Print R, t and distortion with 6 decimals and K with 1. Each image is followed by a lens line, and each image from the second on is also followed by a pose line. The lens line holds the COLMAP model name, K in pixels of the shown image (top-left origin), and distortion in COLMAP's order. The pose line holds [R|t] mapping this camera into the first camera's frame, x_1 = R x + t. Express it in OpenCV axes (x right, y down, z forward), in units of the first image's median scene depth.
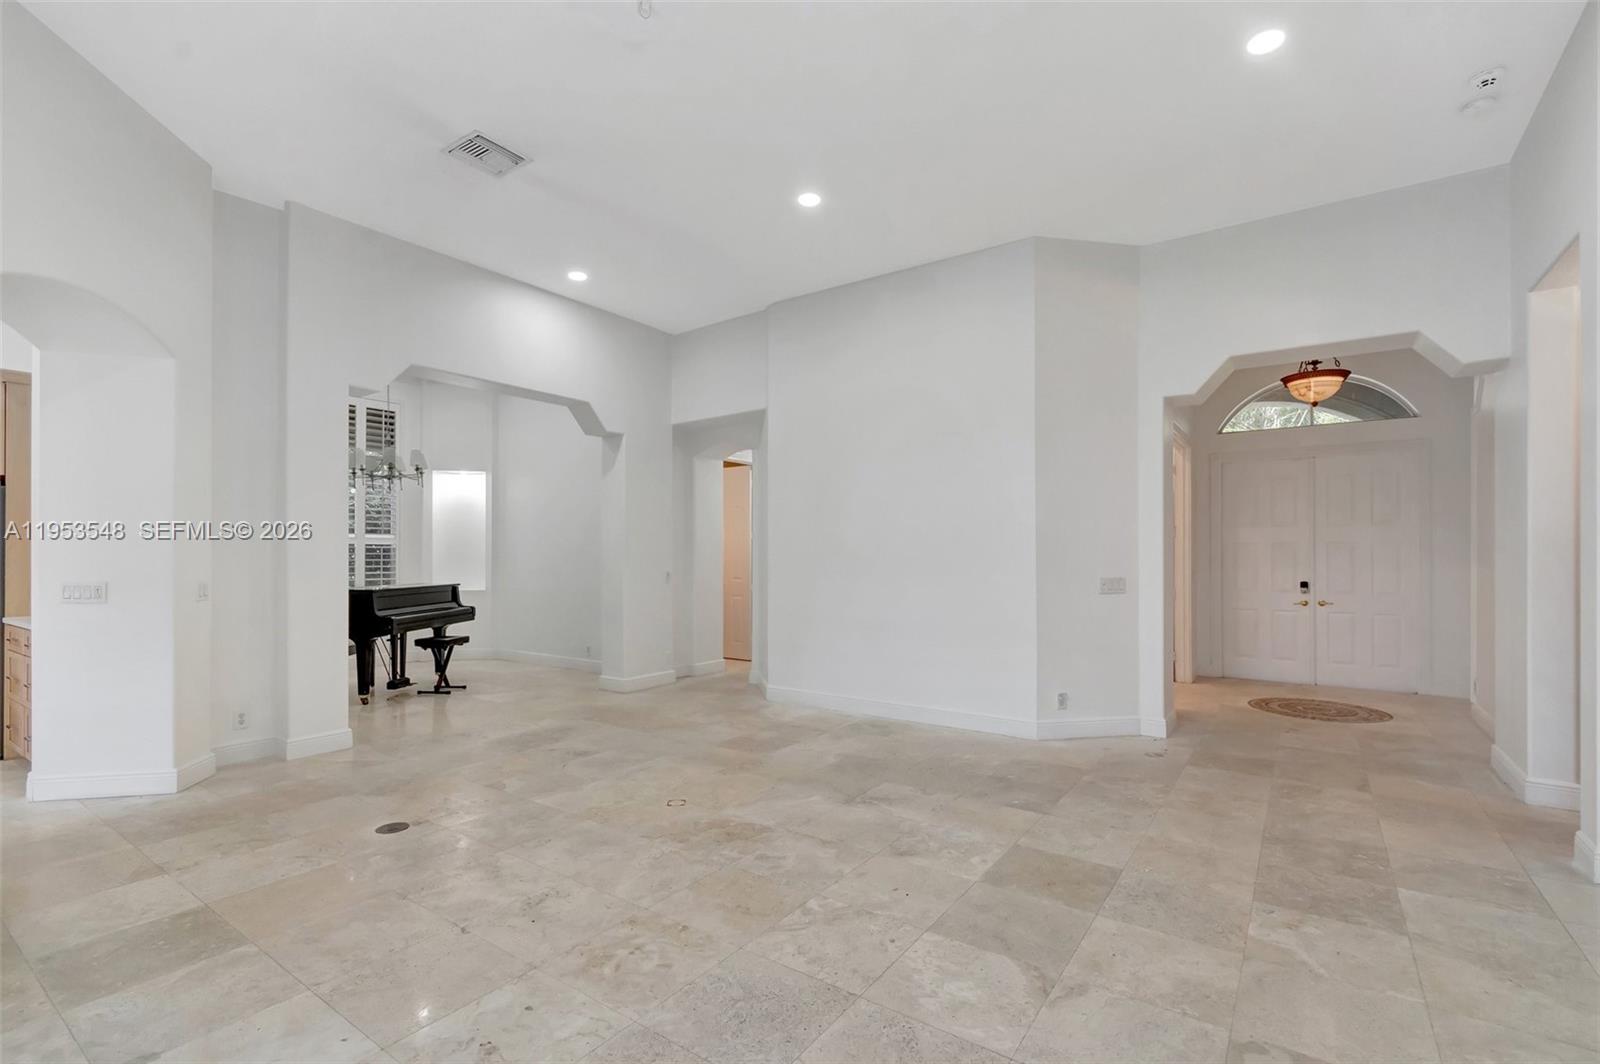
lens RADIAL K [[720.3, 0, 796.0], [0, 720.3, 561.4], [0, 0, 1]] dist [-0.002509, -0.001555]
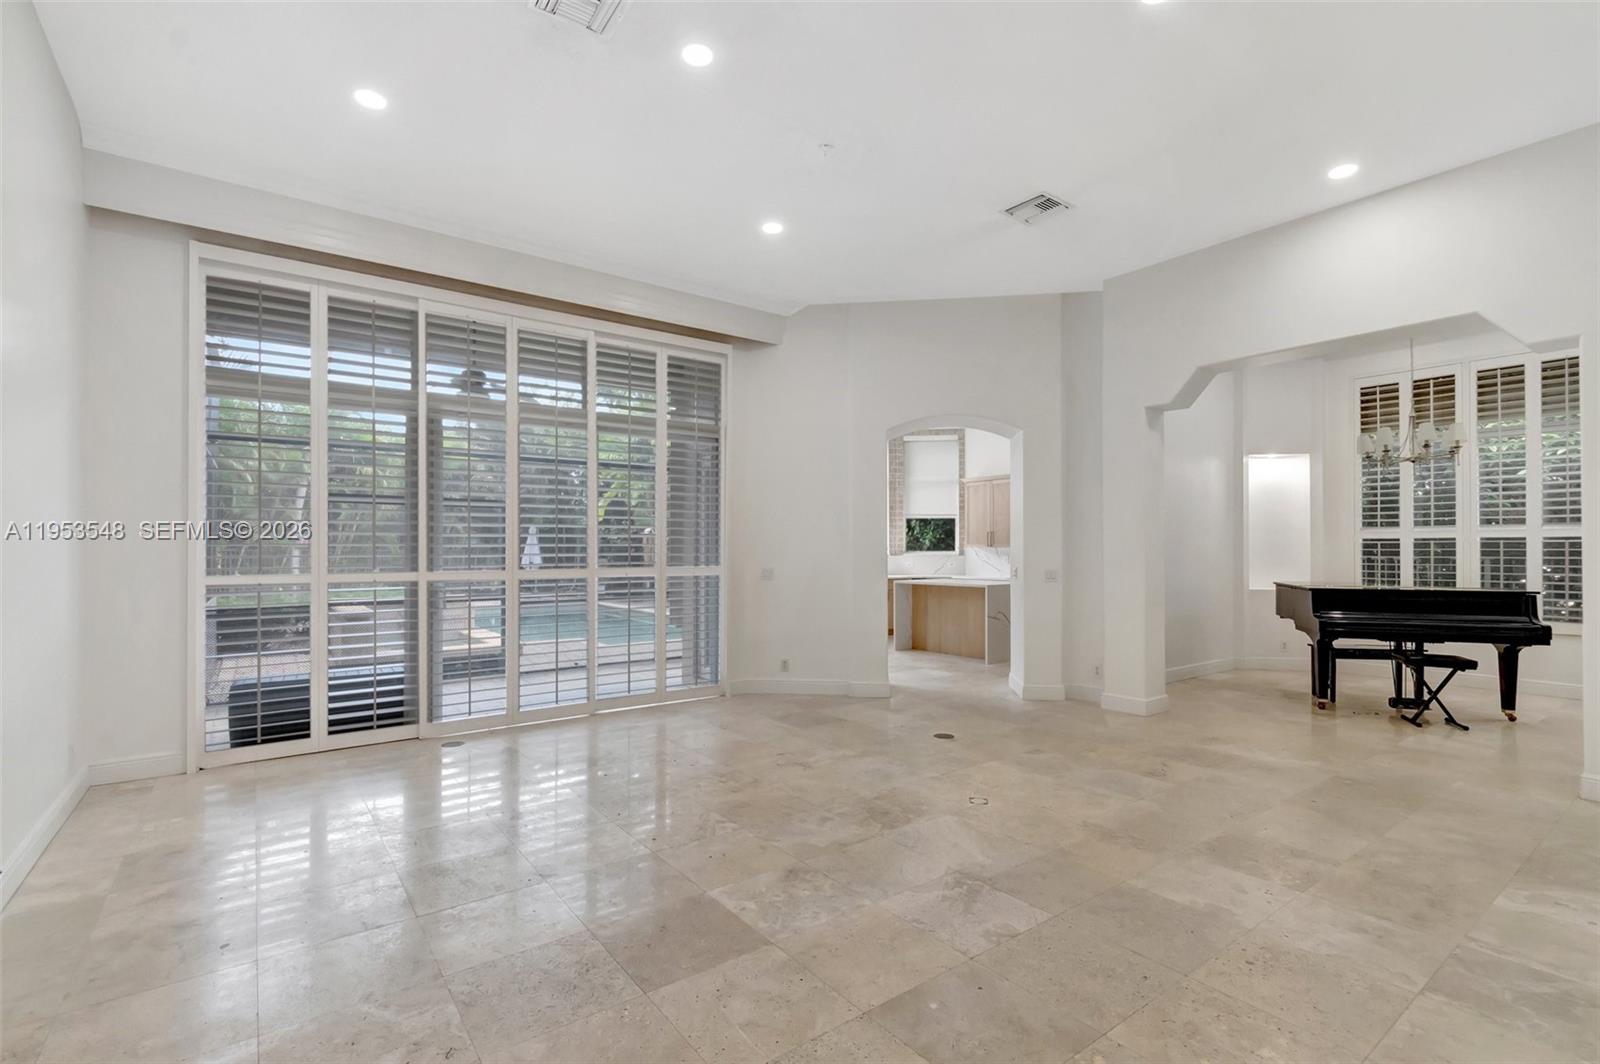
lens RADIAL K [[720.3, 0, 810.1], [0, 720.3, 538.7], [0, 0, 1]] dist [-0.002509, -0.001555]
pose [[-0.291674, -0.015882, -0.956386, 0.936839], [-0.008802, 0.999864, -0.013919, -0.011362], [0.956477, 0.004359, -0.291775, 1.165646]]
